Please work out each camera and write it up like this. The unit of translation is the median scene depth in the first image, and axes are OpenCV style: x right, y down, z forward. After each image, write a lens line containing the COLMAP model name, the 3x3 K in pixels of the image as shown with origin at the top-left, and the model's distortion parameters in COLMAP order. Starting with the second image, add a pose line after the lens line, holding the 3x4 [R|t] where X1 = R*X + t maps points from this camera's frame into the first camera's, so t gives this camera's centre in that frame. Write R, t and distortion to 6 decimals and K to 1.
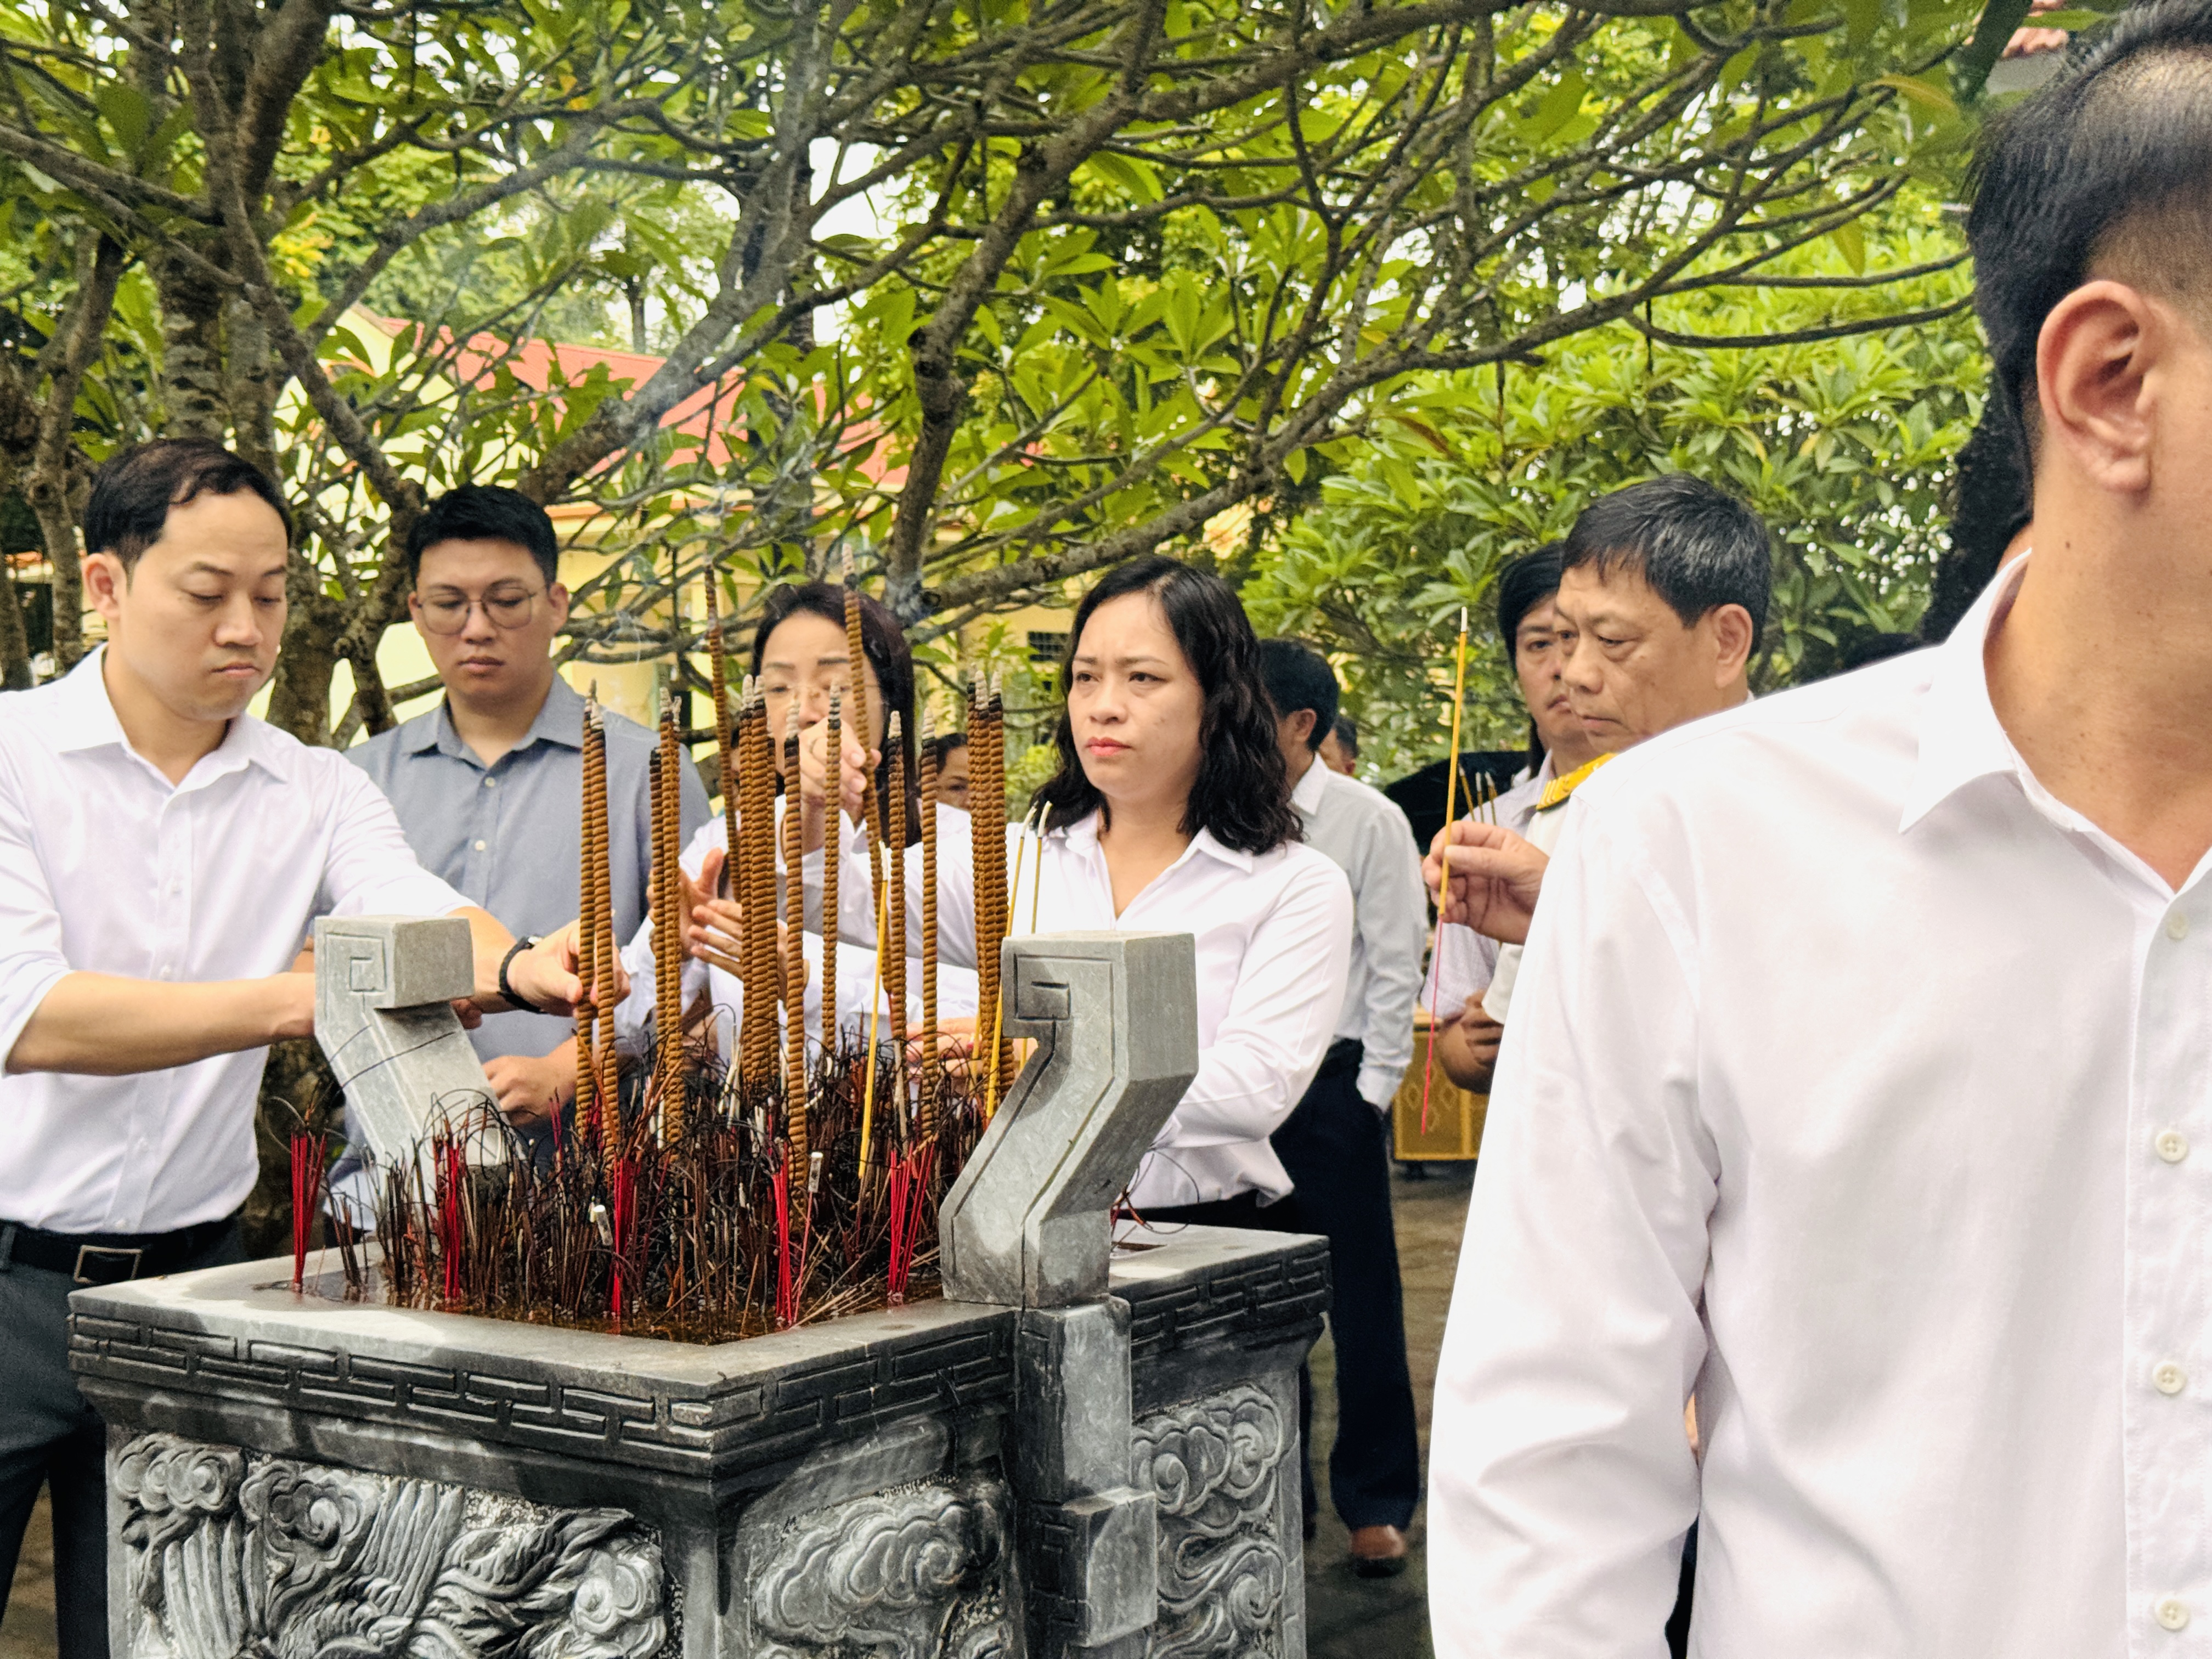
lens RADIAL K [[3117.8, 0, 1161.2], [0, 3117.8, 778.7], [0, 0, 1]] dist [0.286125, -0.761062]
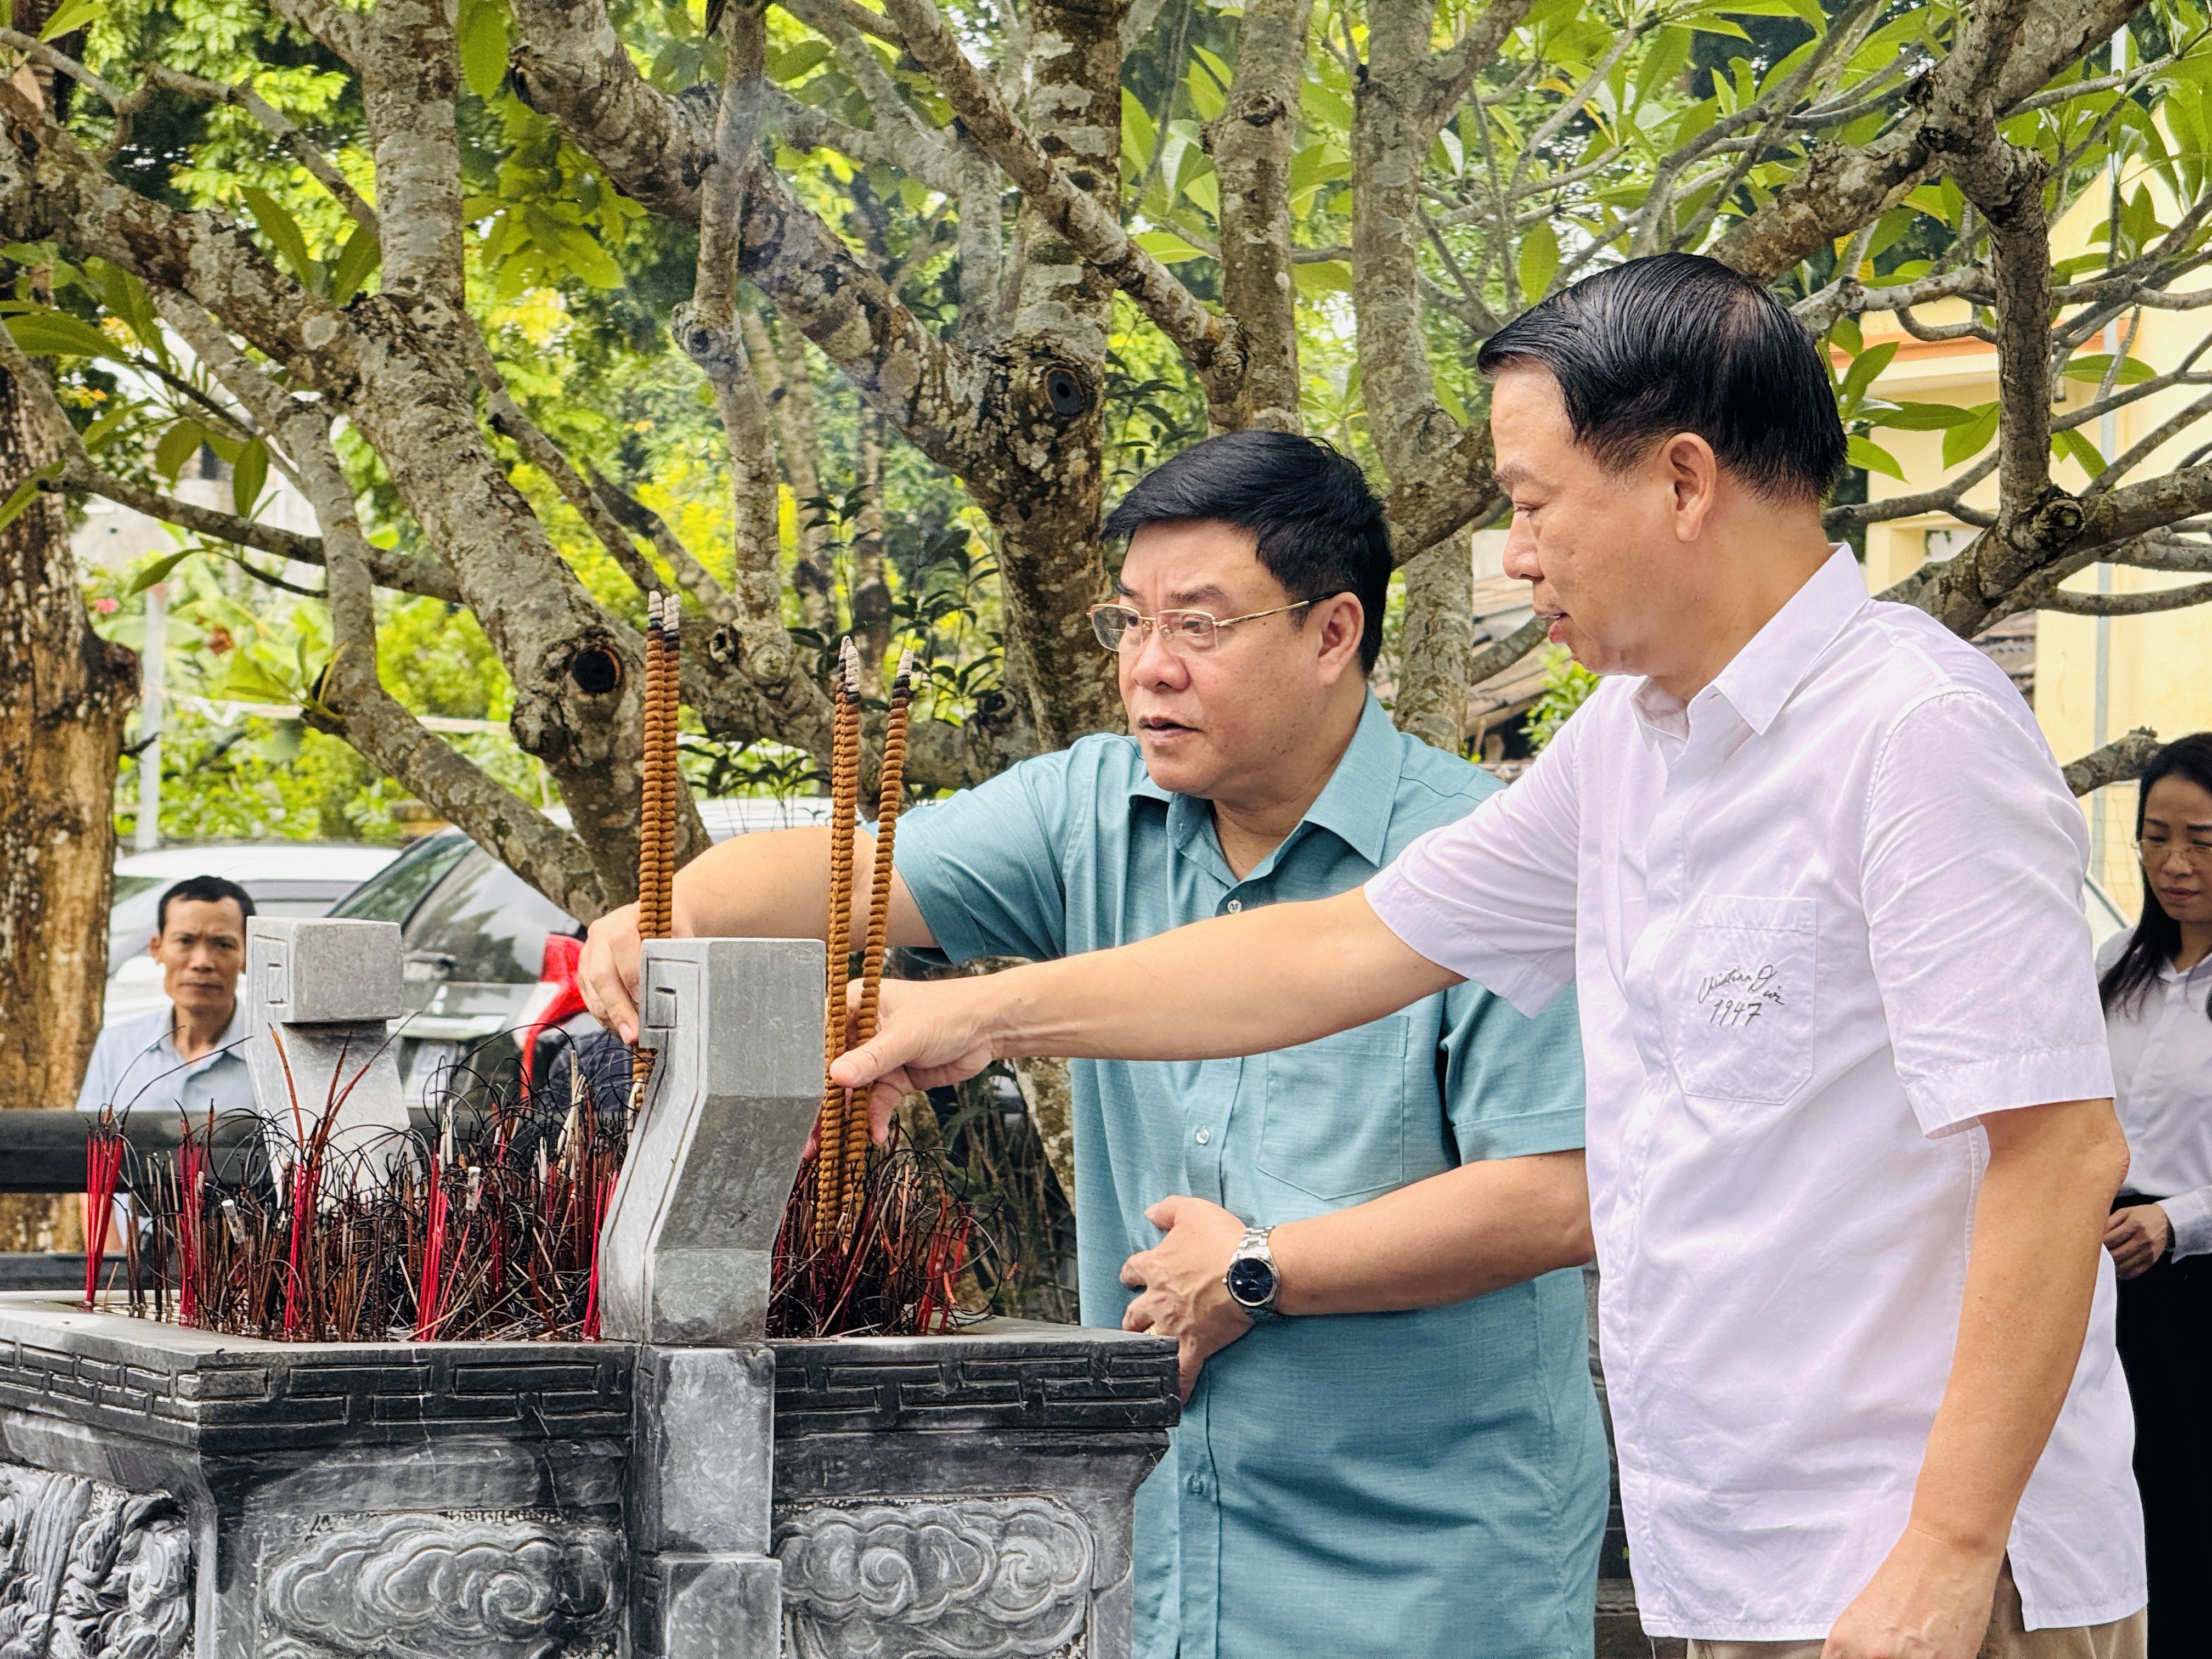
lens RADIAL K [[7828.0, 0, 1106.0], [0, 7828.0, 829.5], [0, 0, 1]] dist [0.158826, 2.099734]
pose [[0.897139, 0.031400, -0.440631, 1.092892], [-0.034888, 0.999391, 0.000184, 0.015462], [0.440369, 0.015208, 0.897688, -0.996150]]
